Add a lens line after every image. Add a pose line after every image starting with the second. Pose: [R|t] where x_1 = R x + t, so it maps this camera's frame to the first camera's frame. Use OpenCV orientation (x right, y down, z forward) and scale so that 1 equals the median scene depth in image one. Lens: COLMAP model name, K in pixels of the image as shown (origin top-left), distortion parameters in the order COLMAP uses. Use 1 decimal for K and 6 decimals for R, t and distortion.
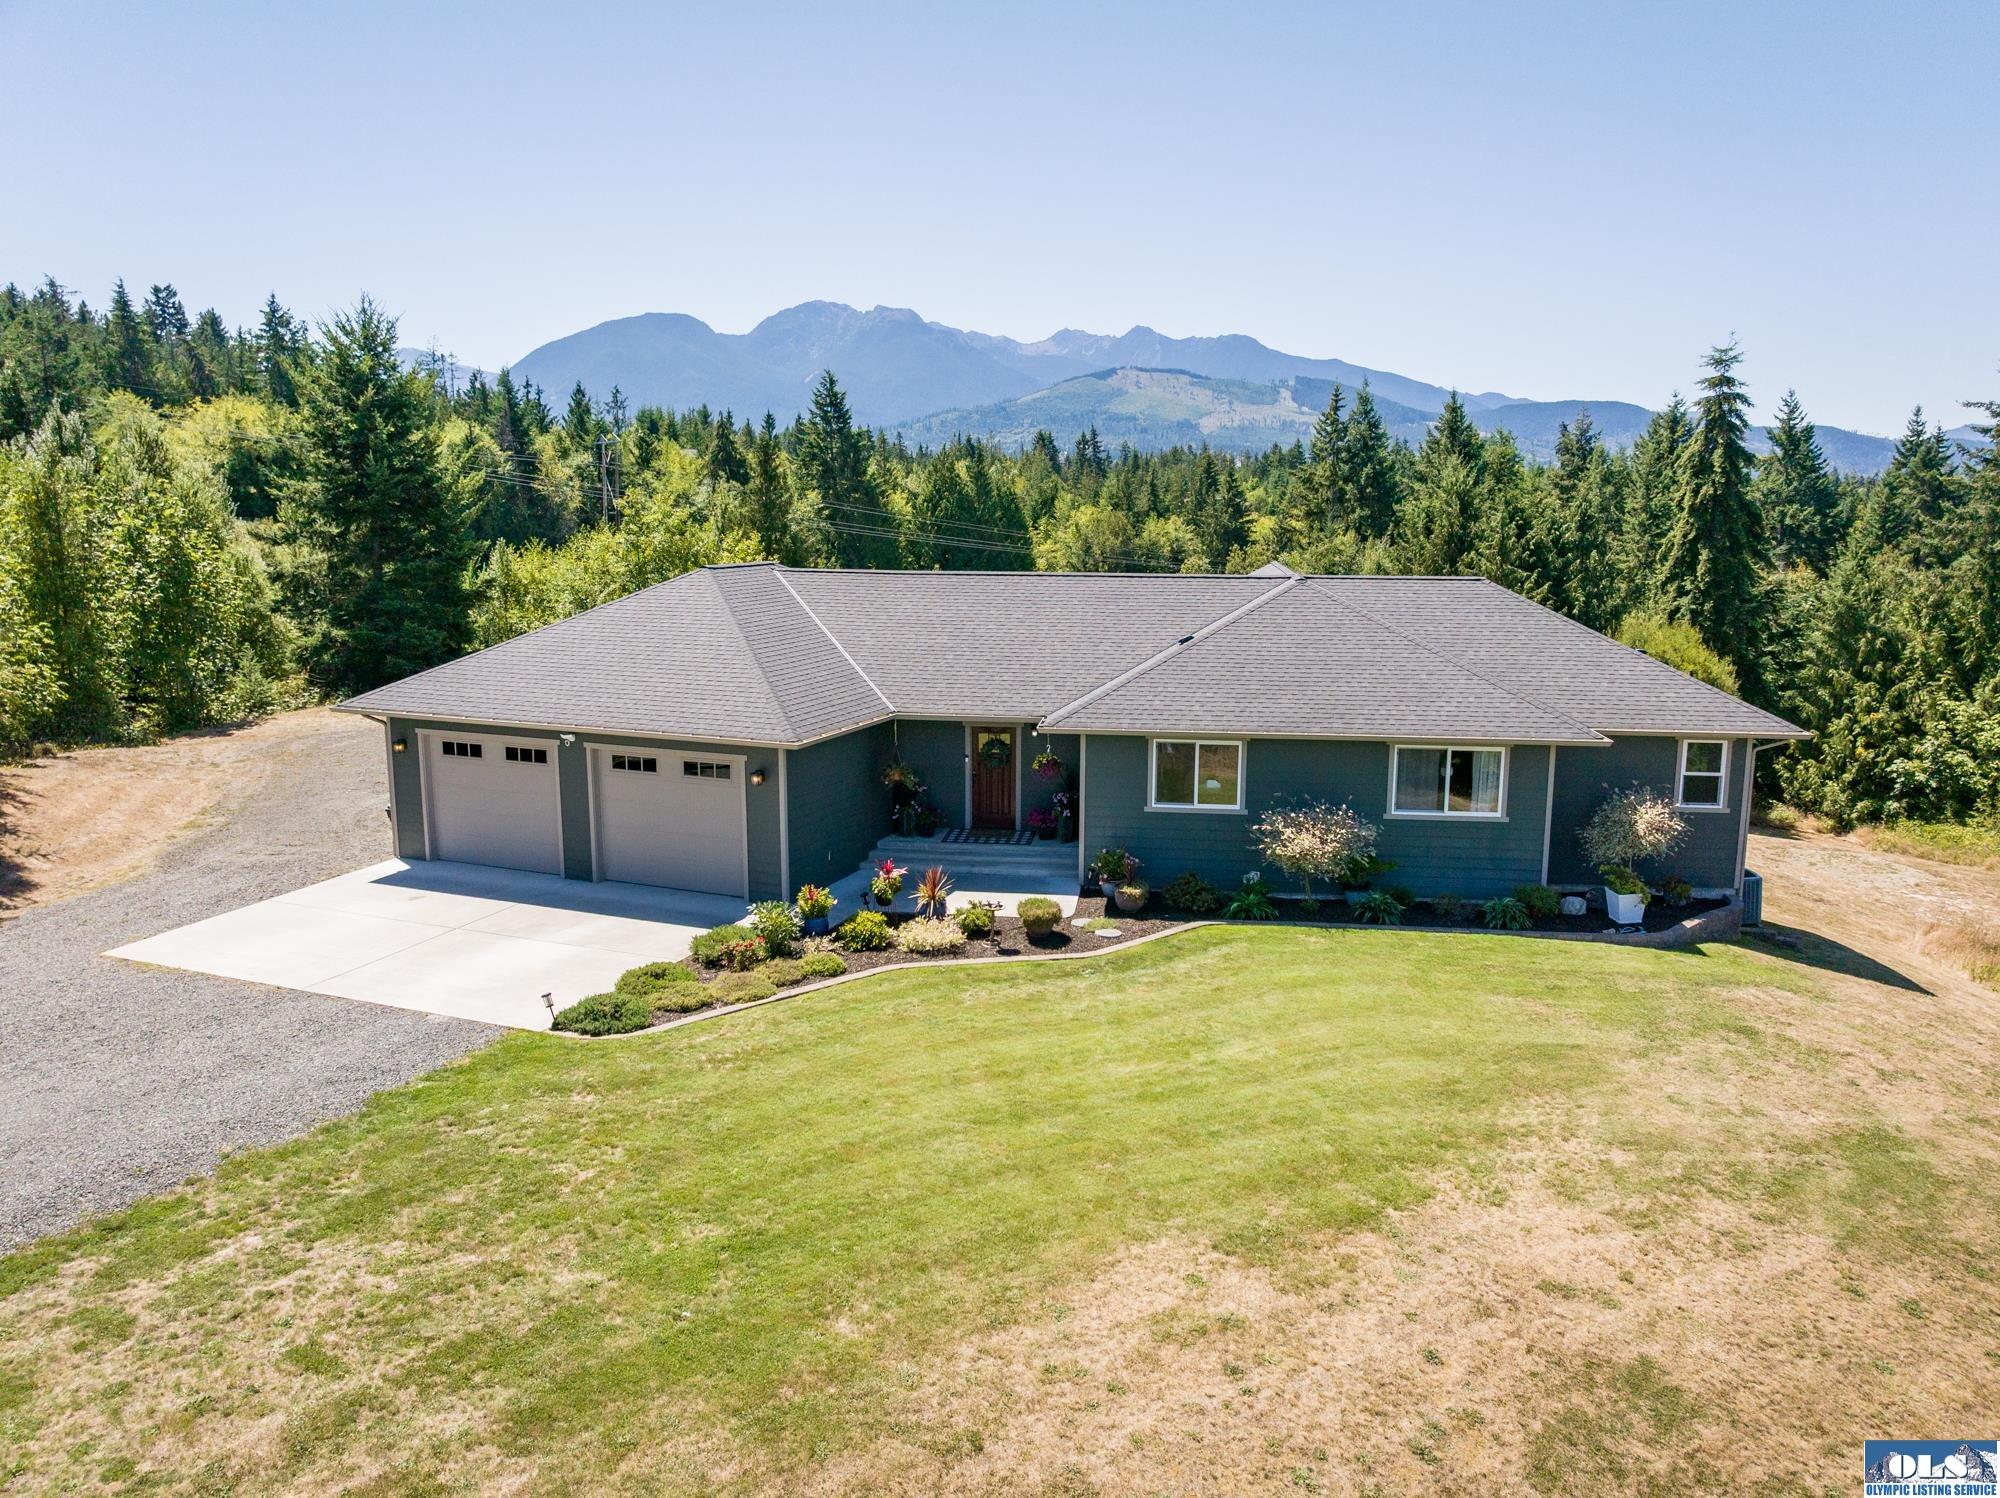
lens RADIAL K [[1396.6, 0, 1001.8], [0, 1396.6, 747.2], [0, 0, 1]] dist [-0.035338, 0.001795]
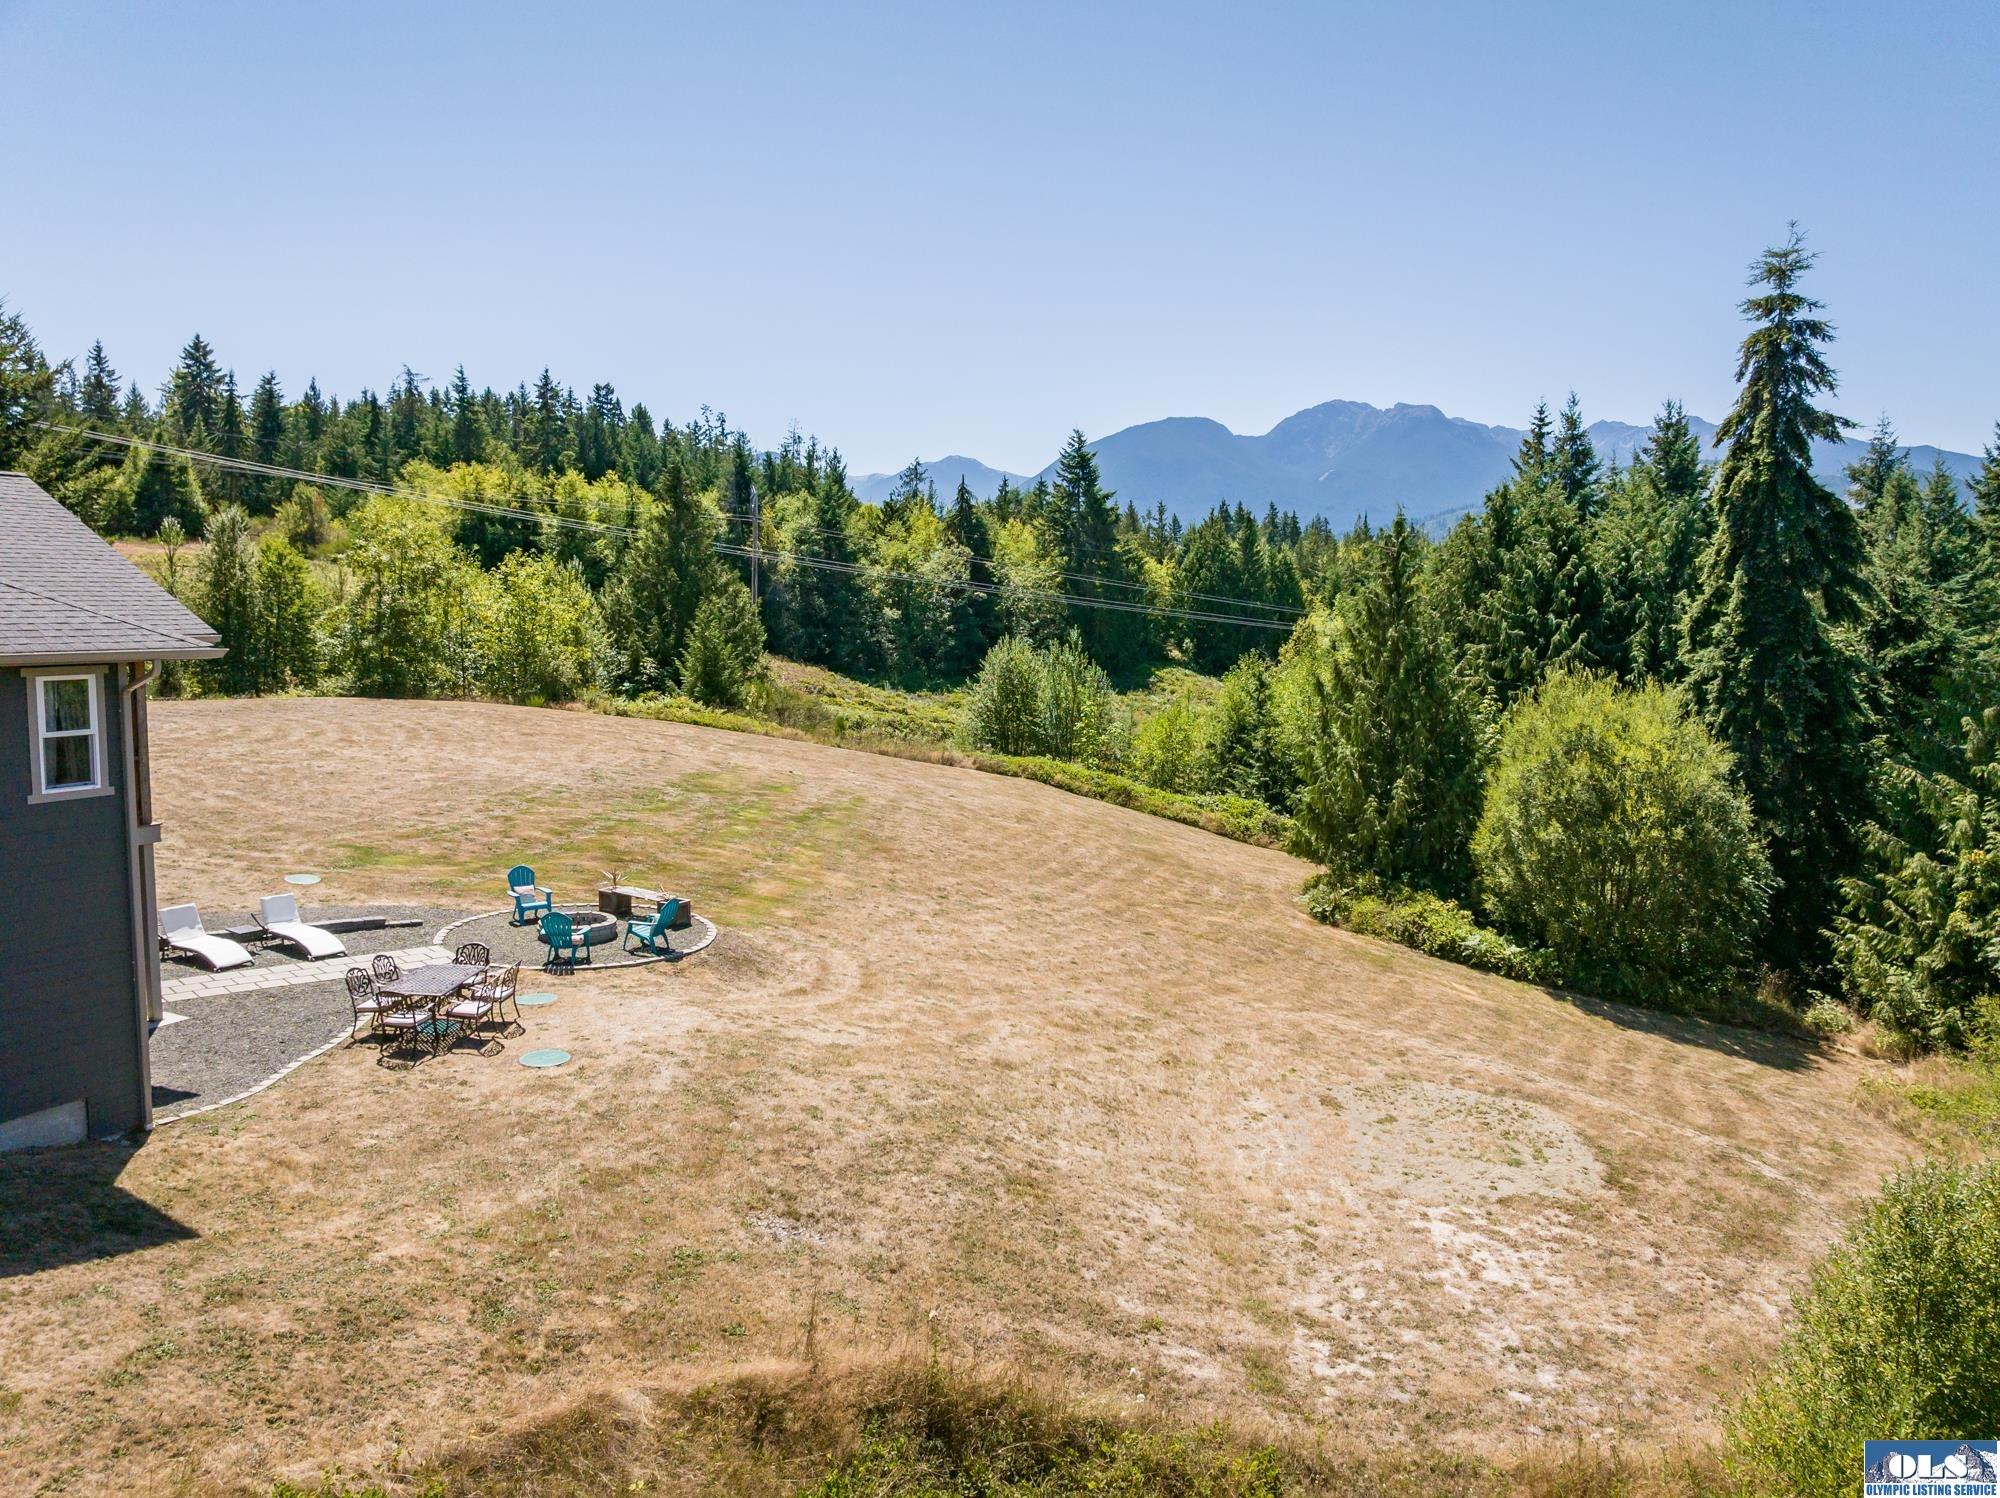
lens RADIAL K [[1396.6, 0, 1001.8], [0, 1396.6, 747.2], [0, 0, 1]] dist [-0.035338, 0.001795]
pose [[0.894325, 0.063823, -0.442842, 0.308328], [-0.102051, 0.992782, -0.063011, 0.004996], [0.435623, 0.101545, 0.894383, 0.194902]]
